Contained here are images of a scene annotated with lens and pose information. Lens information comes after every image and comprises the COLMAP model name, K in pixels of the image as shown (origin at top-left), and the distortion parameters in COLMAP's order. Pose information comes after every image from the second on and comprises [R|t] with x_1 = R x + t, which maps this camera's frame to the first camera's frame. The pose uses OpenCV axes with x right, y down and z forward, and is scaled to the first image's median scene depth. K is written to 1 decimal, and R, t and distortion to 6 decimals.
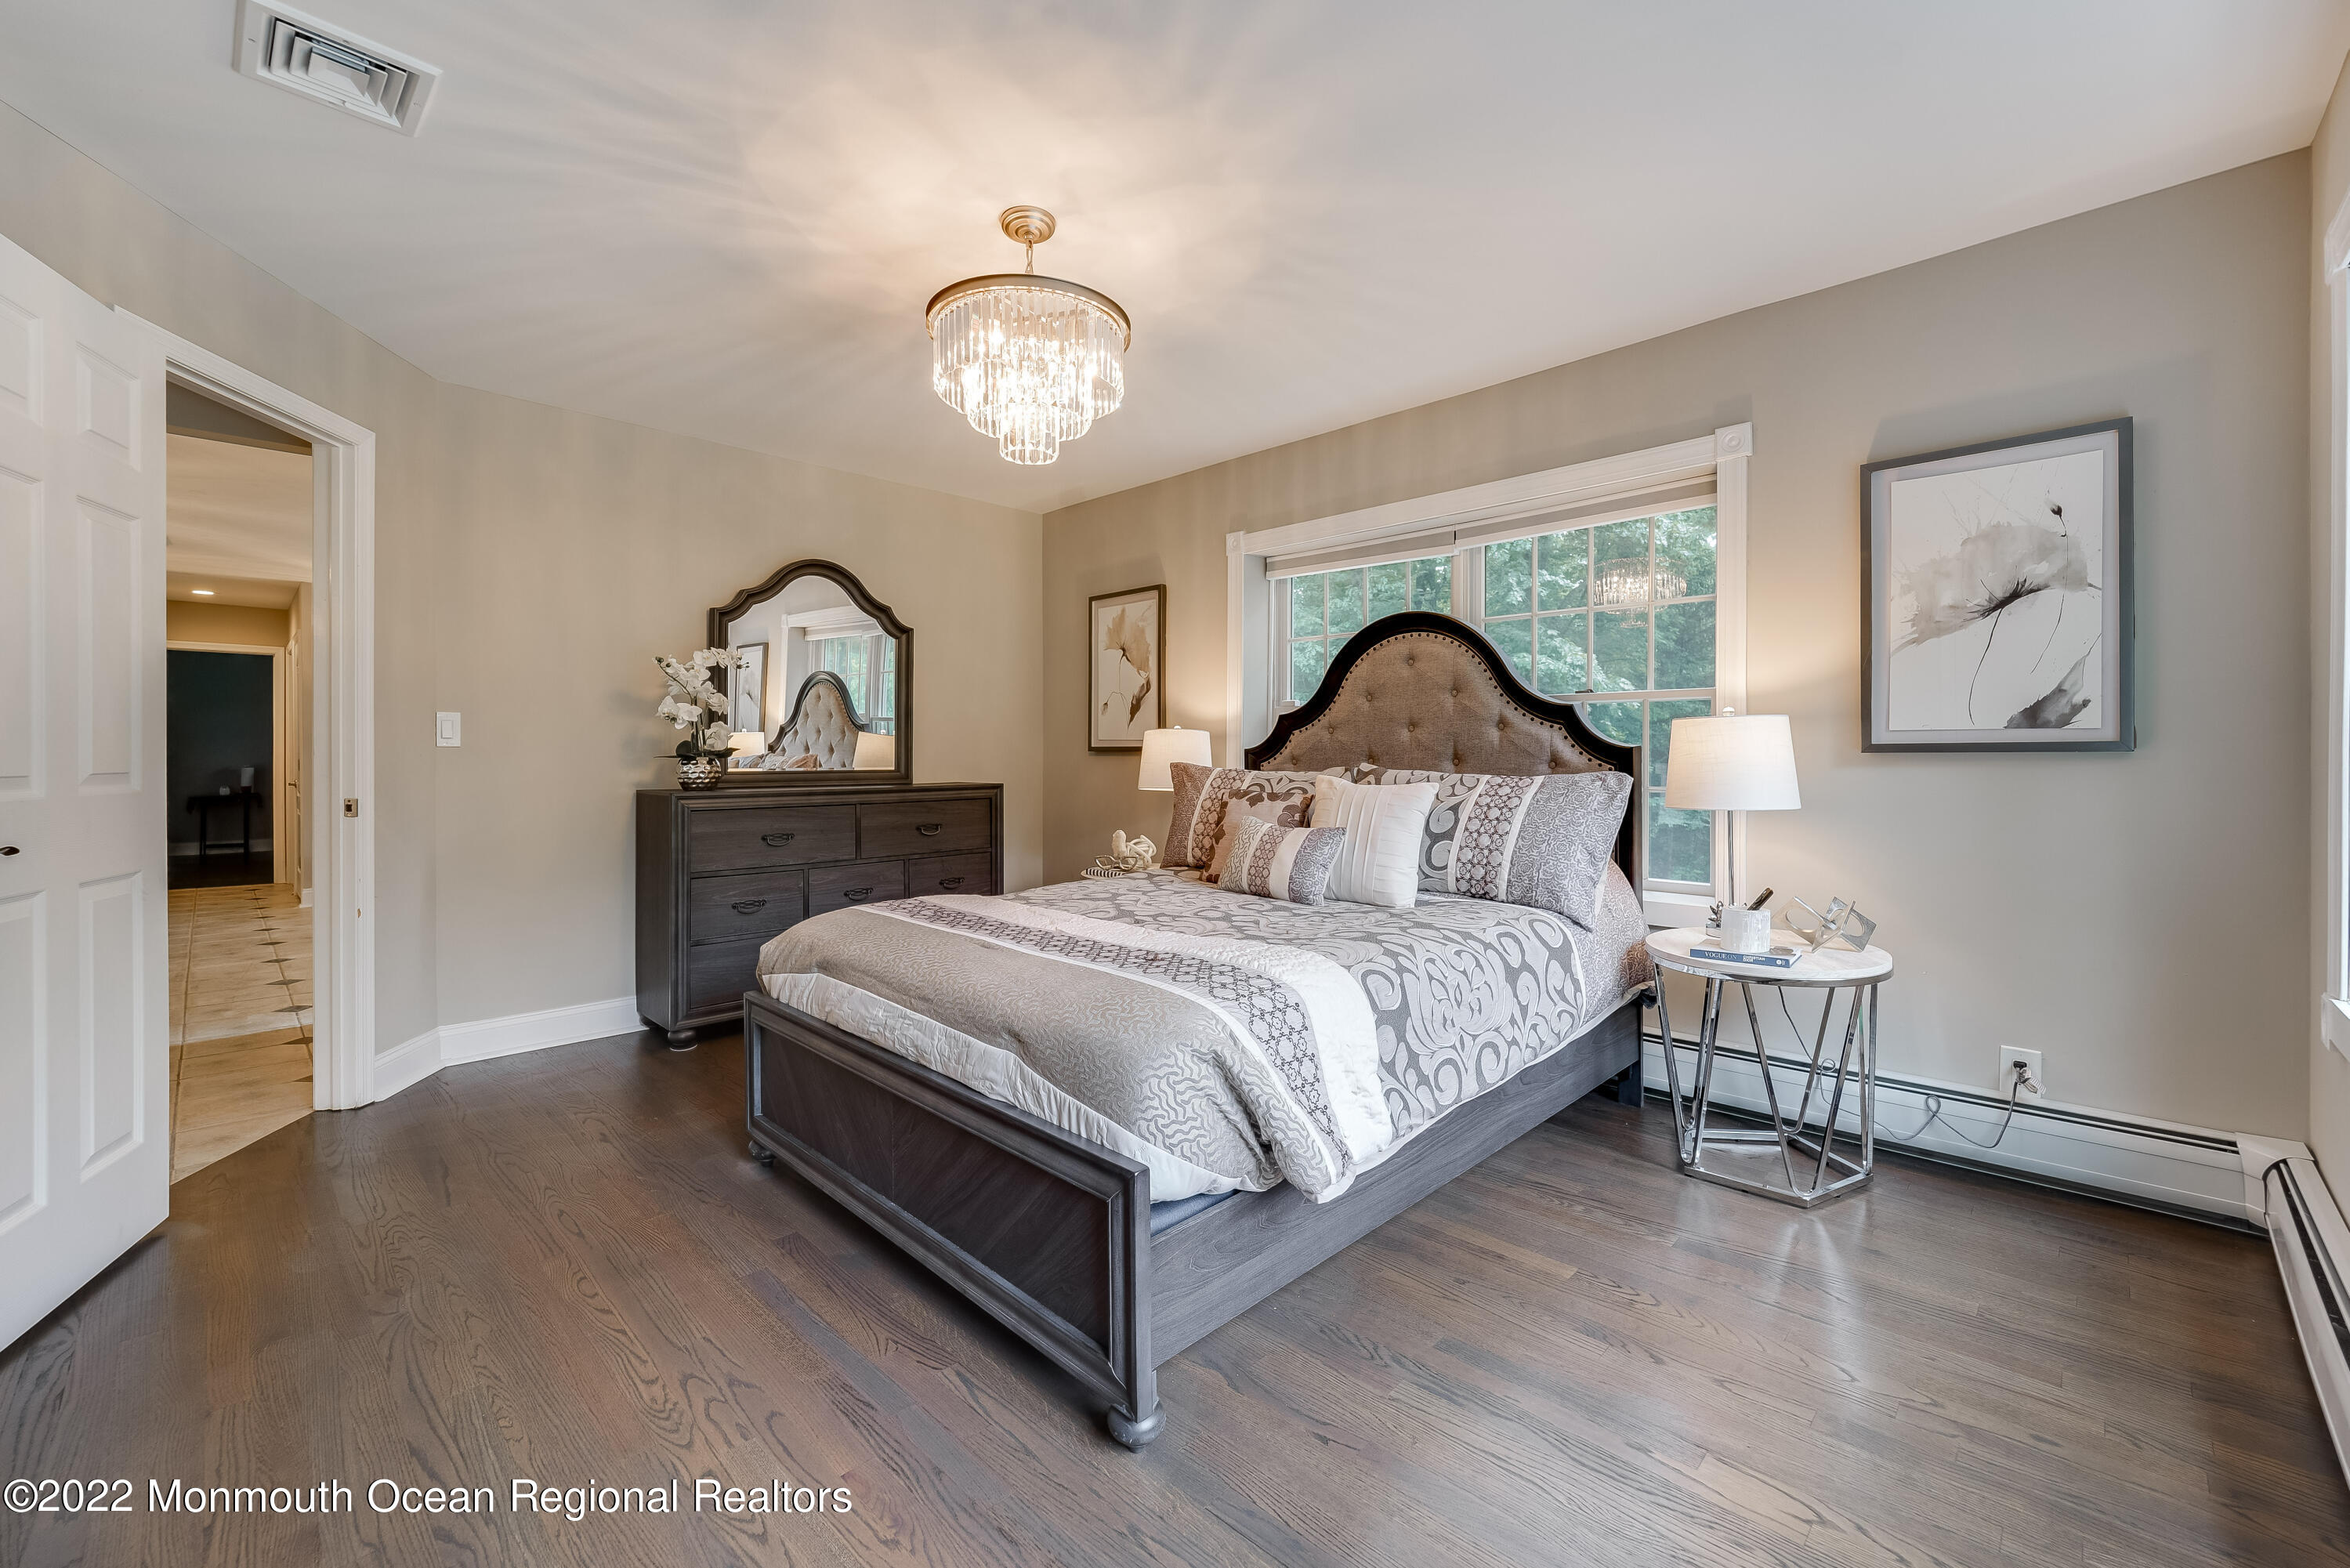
lens RADIAL K [[957.4, 0, 1188.7], [0, 957.4, 767.3], [0, 0, 1]] dist [-0.001371, -0.000115]
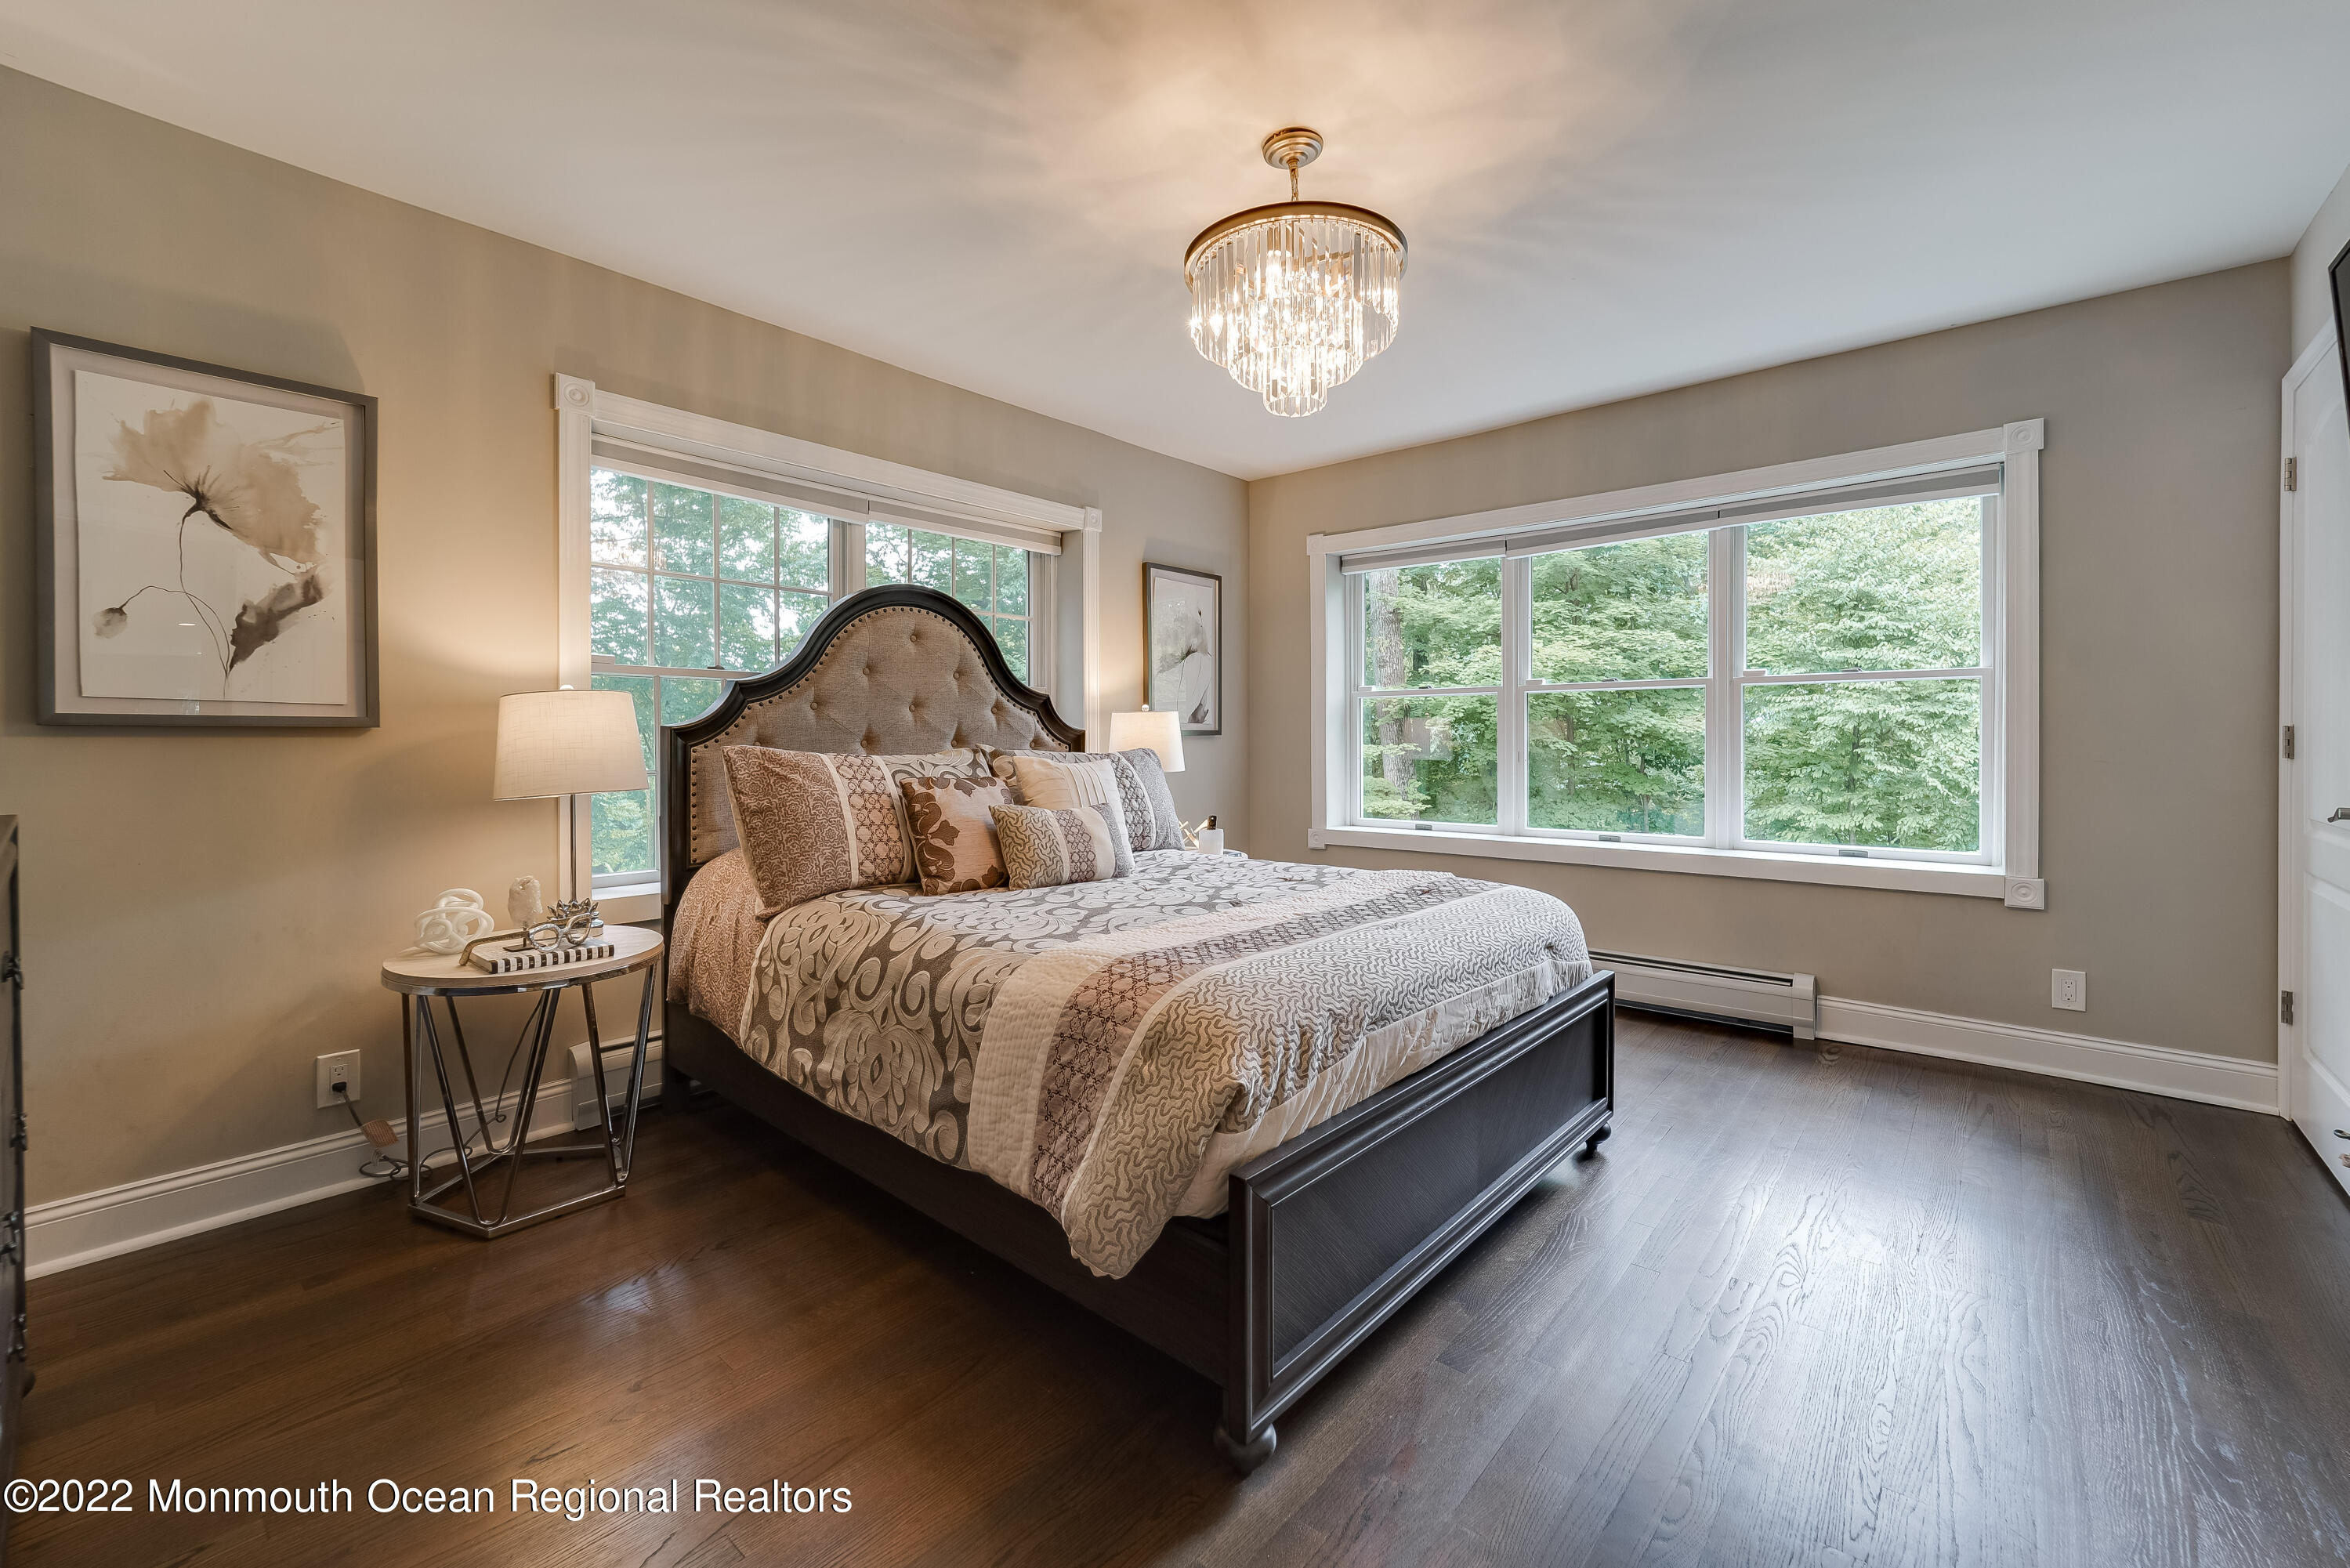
lens RADIAL K [[957.4, 0, 1189.0], [0, 957.4, 760.1], [0, 0, 1]] dist [-0.001371, -0.000115]
pose [[-0.057342, -0.020163, 0.998151, -0.741557], [0.015061, 0.999665, 0.021059, -0.005427], [-0.998241, 0.016241, -0.057019, 0.795193]]
